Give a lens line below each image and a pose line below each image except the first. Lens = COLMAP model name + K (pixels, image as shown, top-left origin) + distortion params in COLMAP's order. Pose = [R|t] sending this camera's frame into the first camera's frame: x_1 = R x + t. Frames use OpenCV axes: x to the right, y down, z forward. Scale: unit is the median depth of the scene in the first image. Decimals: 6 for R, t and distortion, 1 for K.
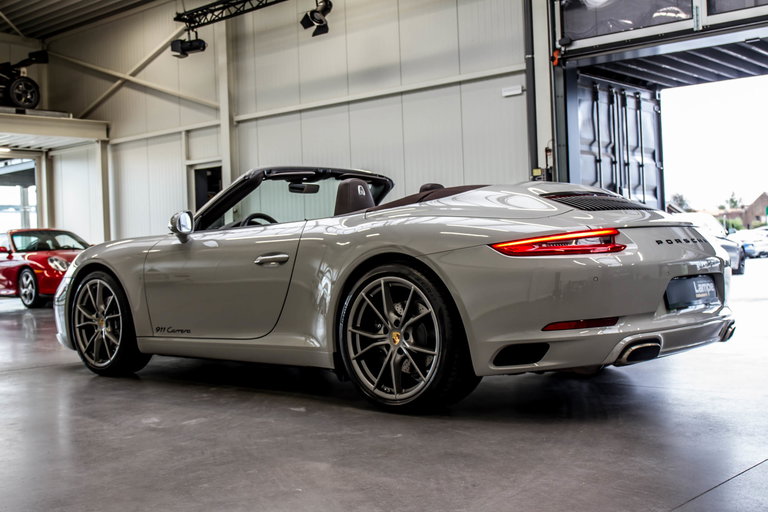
lens RADIAL K [[972.6, 0, 384.0], [0, 972.6, 256.0], [0, 0, 1]] dist [-0.084845, 0.051562]
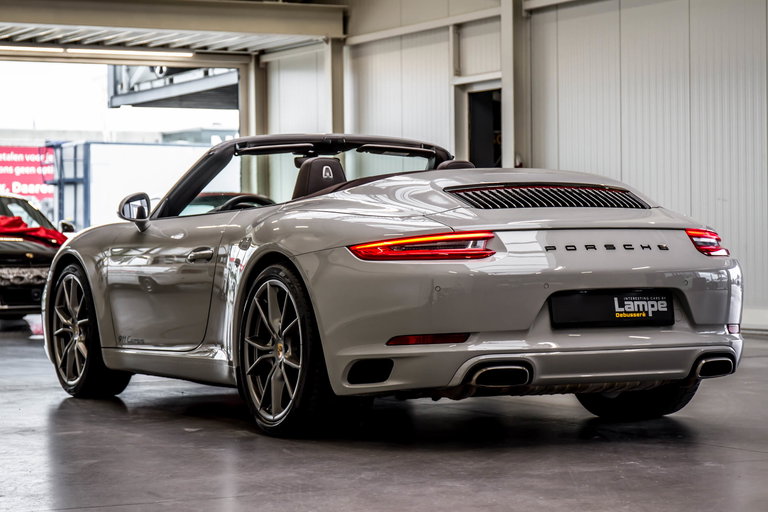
lens RADIAL K [[2149.8, 0, 384.0], [0, 2149.8, 256.0], [0, 0, 1]] dist [0.104995, 0.566067]
pose [[0.933571, 0.026743, -0.357393, 0.229130], [-0.023810, 0.999637, 0.012604, -0.007698], [0.357600, -0.003257, 0.933869, -0.222153]]
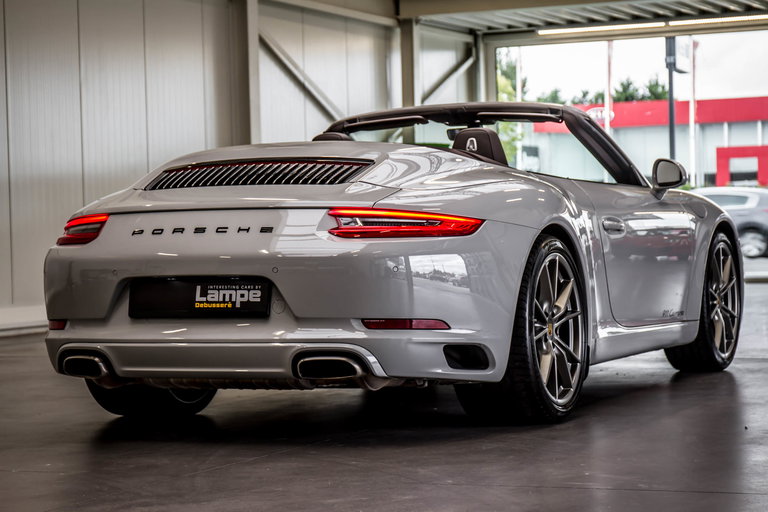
lens RADIAL K [[2032.7, 0, 384.0], [0, 2032.7, 256.0], [0, 0, 1]] dist [0.171011, 1.605289]
pose [[0.301313, 0.040082, -0.952683, 0.539654], [0.006574, 0.999005, 0.044110, -0.018670], [0.953503, -0.019554, 0.300750, 0.194128]]
